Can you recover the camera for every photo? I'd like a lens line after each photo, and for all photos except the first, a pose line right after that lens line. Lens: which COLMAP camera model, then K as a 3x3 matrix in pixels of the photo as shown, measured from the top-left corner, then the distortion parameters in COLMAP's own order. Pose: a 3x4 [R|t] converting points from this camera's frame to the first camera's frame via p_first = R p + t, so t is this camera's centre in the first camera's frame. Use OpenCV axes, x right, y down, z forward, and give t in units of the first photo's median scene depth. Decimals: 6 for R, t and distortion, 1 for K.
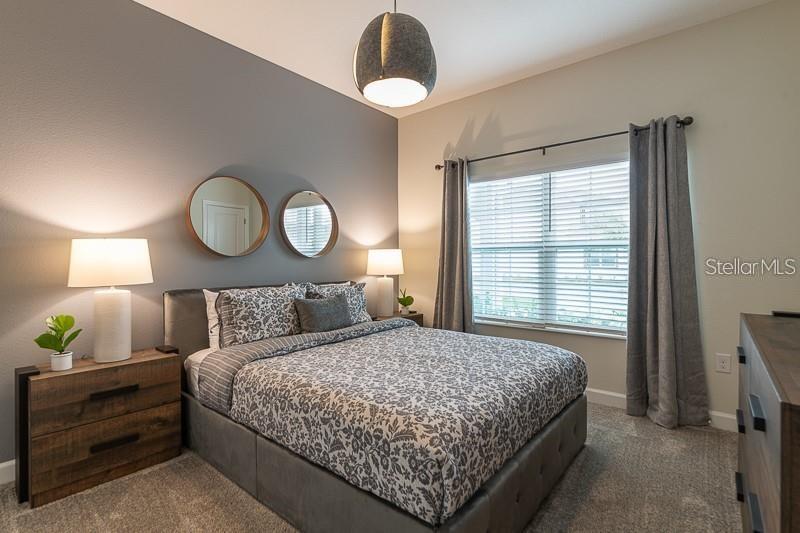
lens RADIAL K [[377.3, 0, 399.3], [0, 377.3, 263.9], [0, 0, 1]] dist [-0.007141, -0.000288]
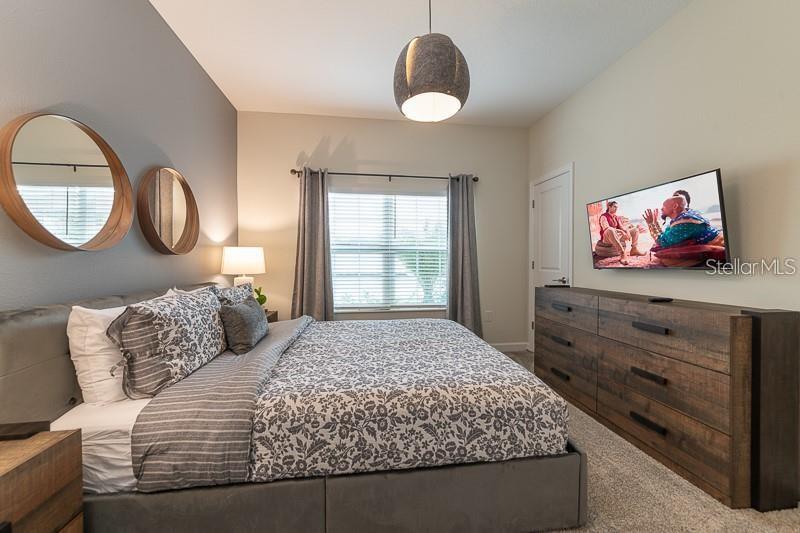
lens RADIAL K [[298.8, 0, 400.0], [0, 298.8, 266.5], [0, 0, 1]] dist [-0.008962, -0.000270]
pose [[0.688379, -0.011884, 0.725254, -0.521653], [0.003169, 0.999906, 0.013376, 0.001624], [-0.725345, -0.006909, 0.688351, 0.336542]]
